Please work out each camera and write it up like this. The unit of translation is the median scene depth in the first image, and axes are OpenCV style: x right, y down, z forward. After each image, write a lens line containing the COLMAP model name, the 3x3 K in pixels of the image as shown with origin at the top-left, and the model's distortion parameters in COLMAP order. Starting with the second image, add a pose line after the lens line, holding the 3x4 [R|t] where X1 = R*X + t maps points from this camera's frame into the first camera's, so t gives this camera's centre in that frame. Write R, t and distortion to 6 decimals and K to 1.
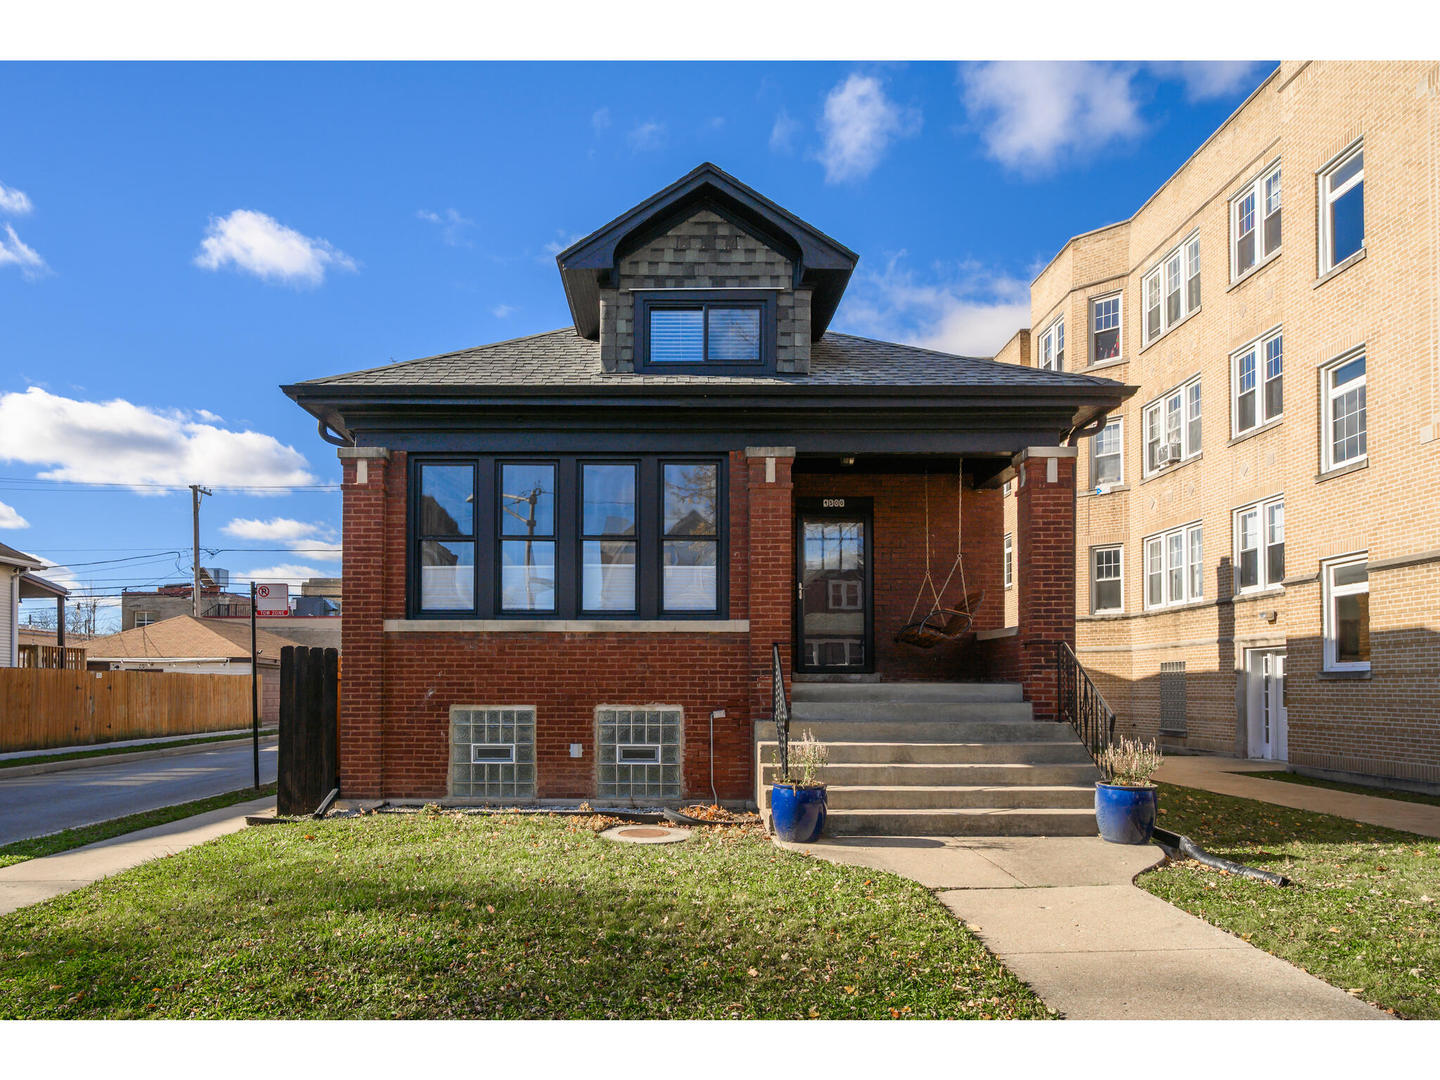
lens RADIAL K [[1011.4, 0, 718.0], [0, 1011.4, 569.1], [0, 0, 1]] dist [0.002097, -0.002996]
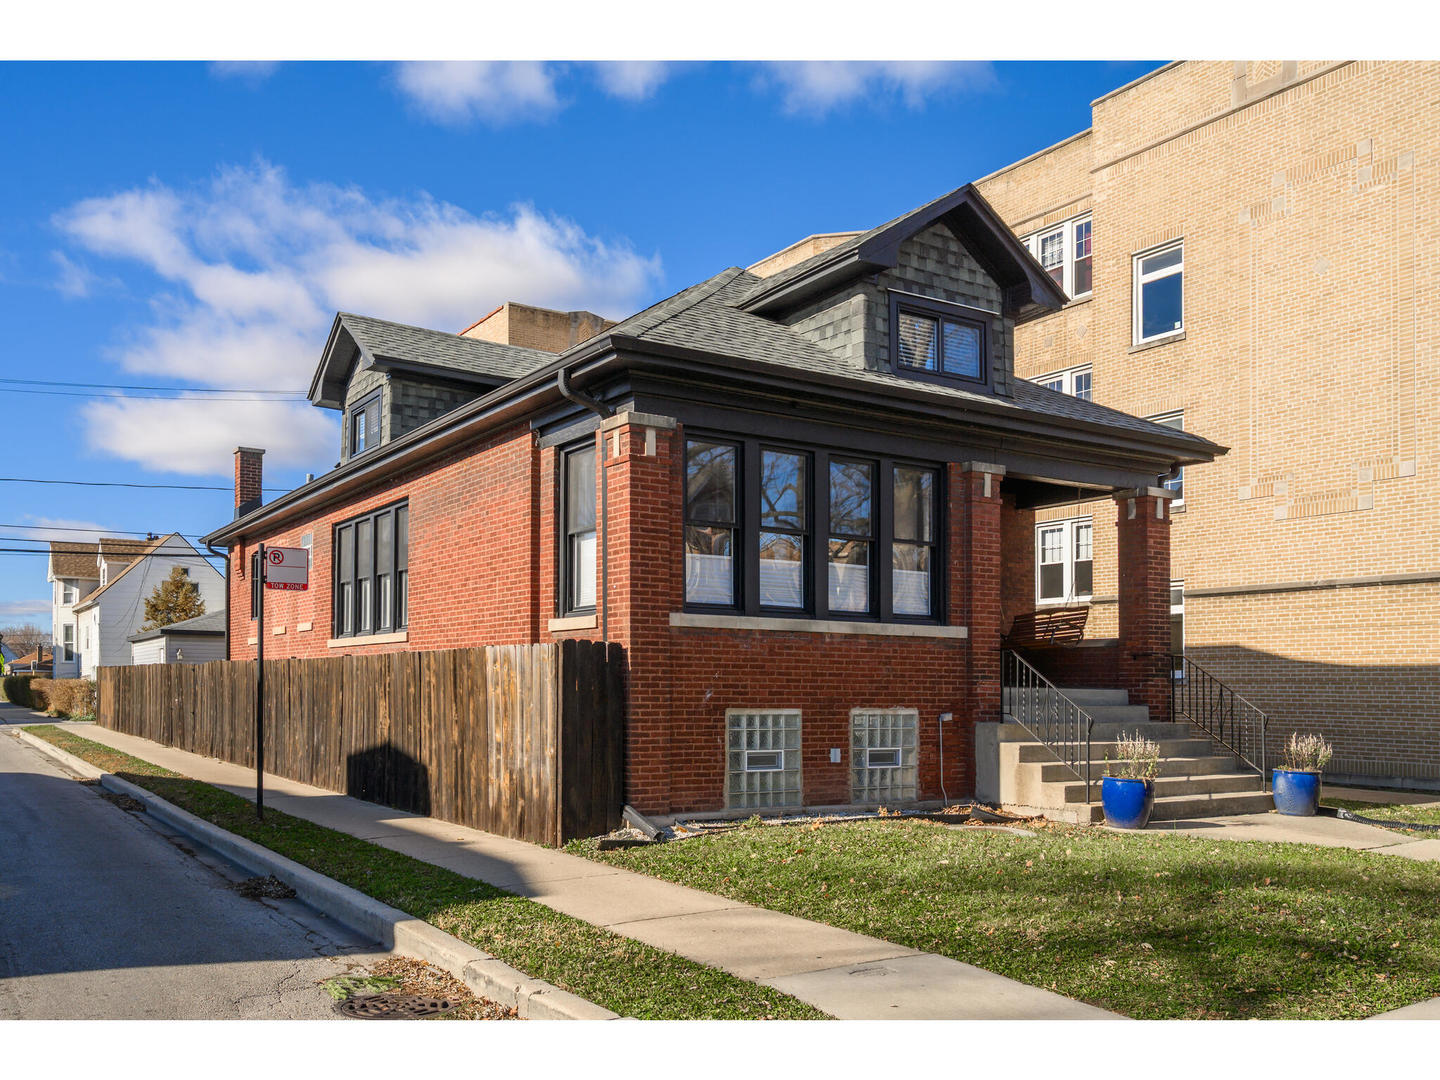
lens RADIAL K [[1221.2, 0, 720.0], [0, 1221.2, 540.0], [0, 0, 1]] dist [-0.001397, 0.003069]
pose [[0.842021, 0.072116, 0.534602, -0.866122], [-0.072951, 0.997143, -0.019611, 0.004357], [-0.534489, -0.022487, 0.844877, 0.074021]]
